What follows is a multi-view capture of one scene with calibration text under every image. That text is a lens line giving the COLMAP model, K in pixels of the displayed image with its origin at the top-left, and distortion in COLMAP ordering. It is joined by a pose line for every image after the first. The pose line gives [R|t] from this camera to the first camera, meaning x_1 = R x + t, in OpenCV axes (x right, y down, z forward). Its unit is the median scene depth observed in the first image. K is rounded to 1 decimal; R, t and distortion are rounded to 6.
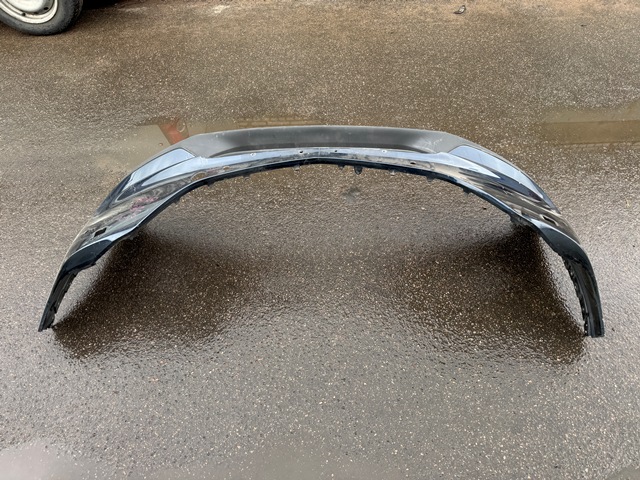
lens RADIAL K [[448.1, 0, 319.8], [0, 448.1, 239.7], [0, 0, 1]] dist [-0.004116, -0.004385]
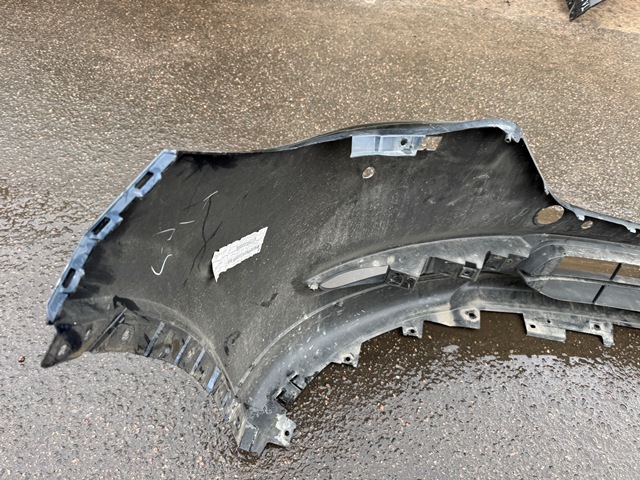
lens RADIAL K [[448.1, 0, 320.0], [0, 448.1, 240.2], [0, 0, 1]] dist [-0.004116, -0.004385]
pose [[0.985109, 0.165380, 0.047003, -0.305115], [-0.163590, 0.985729, -0.039704, -0.163031], [-0.052898, 0.031423, 0.998105, 0.439303]]
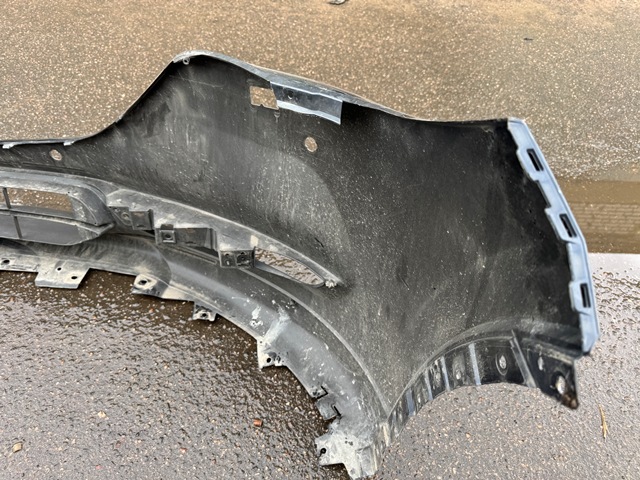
lens RADIAL K [[448.1, 0, 320.0], [0, 448.1, 239.9], [0, 0, 1]] dist [-0.004116, -0.004385]
pose [[0.994846, 0.060190, 0.081604, 0.276058], [-0.054977, 0.996390, -0.064693, -0.149562], [-0.085204, 0.059873, 0.994563, 0.433953]]
